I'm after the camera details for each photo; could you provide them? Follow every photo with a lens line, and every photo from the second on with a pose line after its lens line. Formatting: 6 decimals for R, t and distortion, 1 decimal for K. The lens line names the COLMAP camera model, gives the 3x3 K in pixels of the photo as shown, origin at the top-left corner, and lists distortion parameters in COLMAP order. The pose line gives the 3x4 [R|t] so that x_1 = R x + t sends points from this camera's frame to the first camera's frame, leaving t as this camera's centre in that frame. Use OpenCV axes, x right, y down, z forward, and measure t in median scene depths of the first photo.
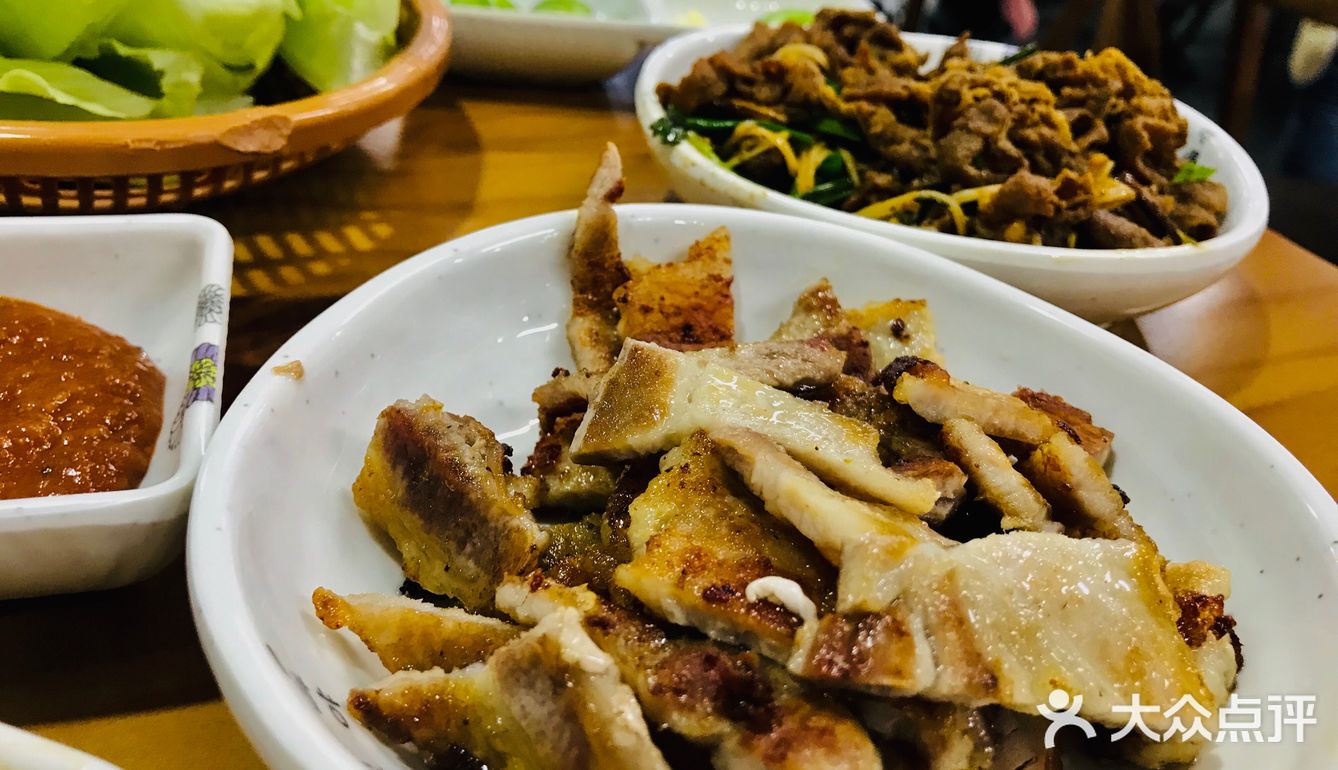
lens RADIAL K [[1127.4, 0, 679.8], [0, 1127.4, 391.0], [0, 0, 1]] dist [0.061045, 0.007871]
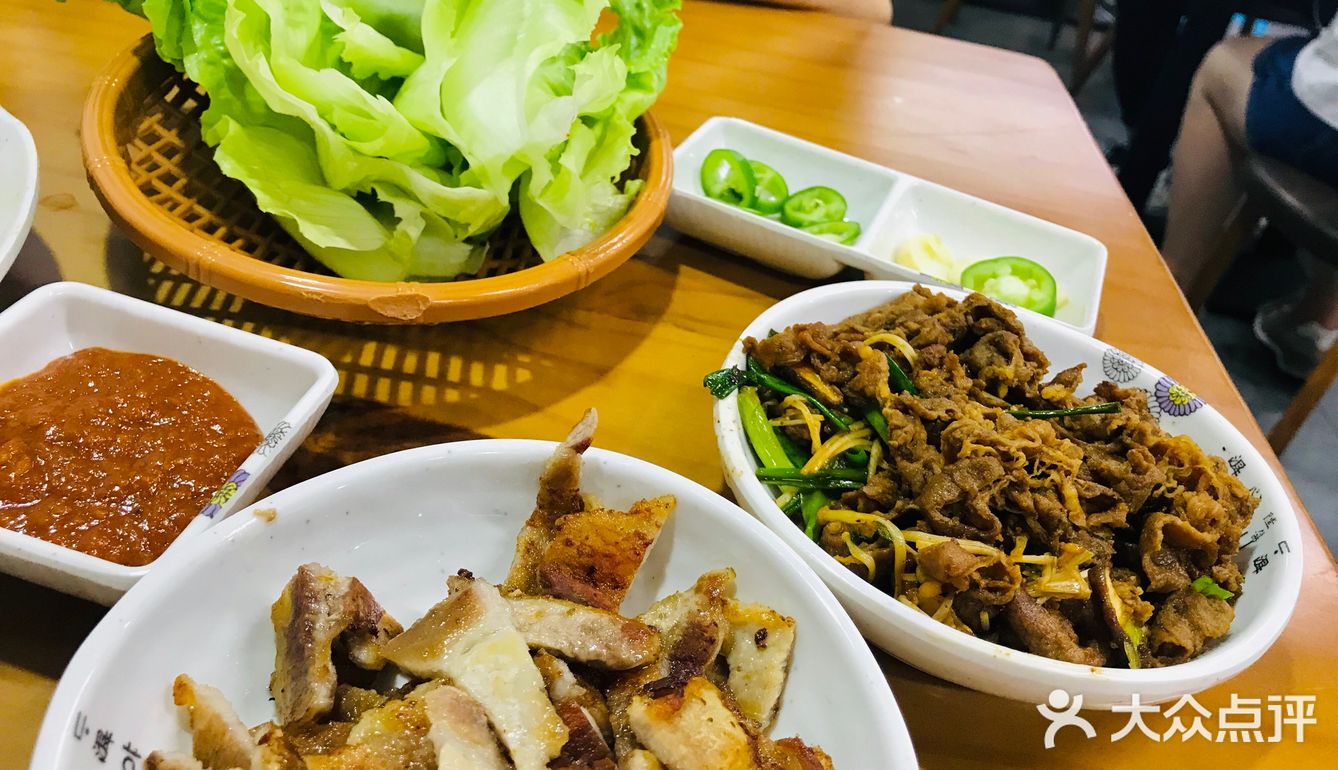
lens RADIAL K [[1127.4, 0, 668.2], [0, 1127.4, 387.1], [0, 0, 1]] dist [0.061045, 0.007871]
pose [[0.867426, 0.326905, -0.375106, 0.421961], [-0.332809, 0.941614, 0.051003, -0.295030], [0.369879, 0.080597, 0.925578, -0.119715]]
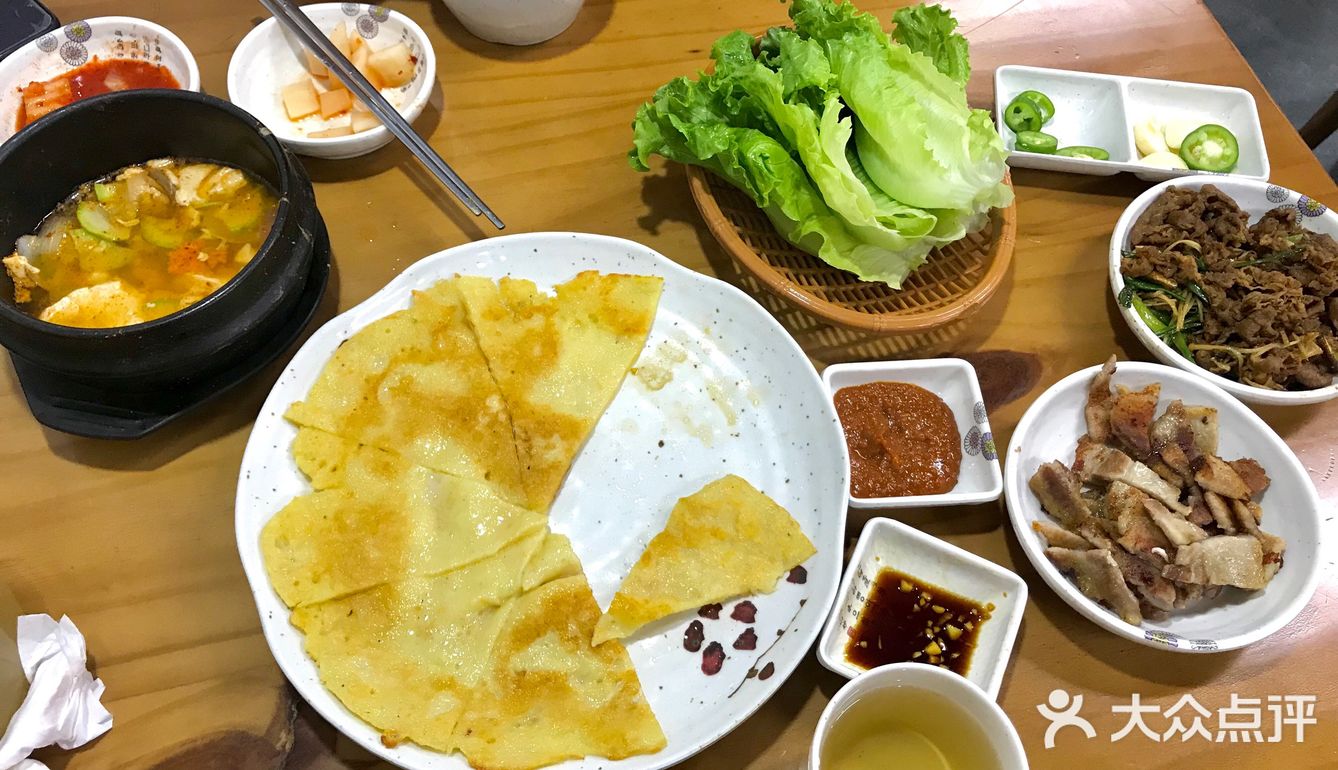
lens RADIAL K [[1127.4, 0, 668.8], [0, 1127.4, 377.3], [0, 0, 1]] dist [0.061045, 0.007871]
pose [[0.979780, 0.128569, -0.153299, -0.639000], [-0.049048, 0.897166, 0.438961, -1.229594], [0.193972, -0.422566, 0.885332, -1.609937]]
